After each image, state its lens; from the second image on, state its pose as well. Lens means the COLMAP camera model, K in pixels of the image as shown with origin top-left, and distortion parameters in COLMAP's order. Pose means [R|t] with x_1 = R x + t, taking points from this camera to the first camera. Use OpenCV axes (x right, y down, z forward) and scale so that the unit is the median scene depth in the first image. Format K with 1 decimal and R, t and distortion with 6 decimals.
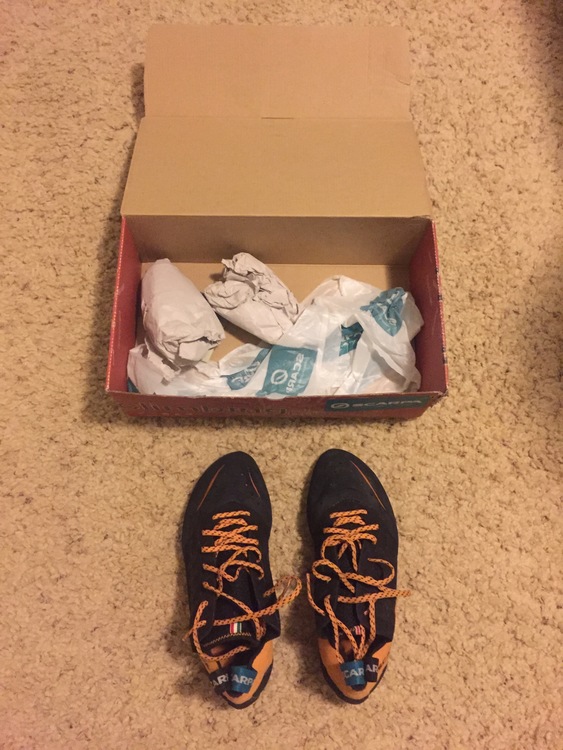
lens RADIAL K [[631.3, 0, 283.7], [0, 631.3, 376.0], [0, 0, 1]] dist [0.072992, -0.116613]
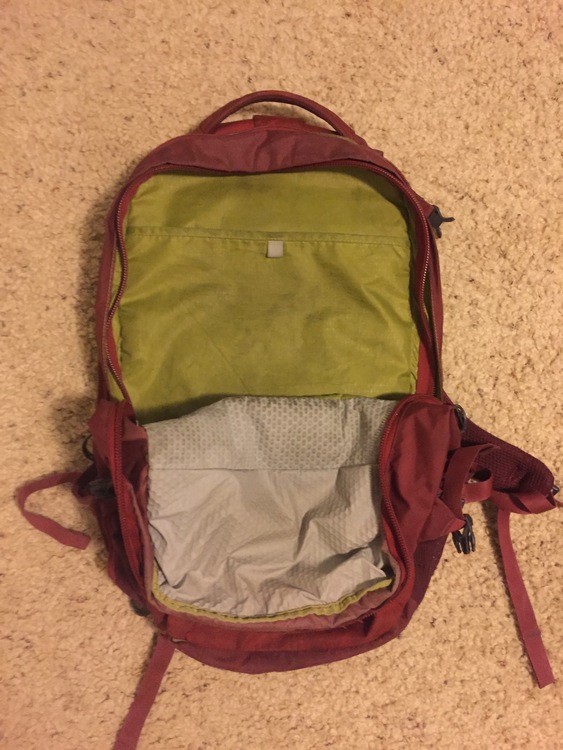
lens RADIAL K [[631.3, 0, 283.7], [0, 631.3, 376.0], [0, 0, 1]] dist [0.072992, -0.116613]
pose [[0.986175, 0.163721, 0.025588, -0.112365], [-0.165650, 0.969932, 0.178300, -0.358562], [0.004373, -0.180074, 0.983643, 0.151292]]
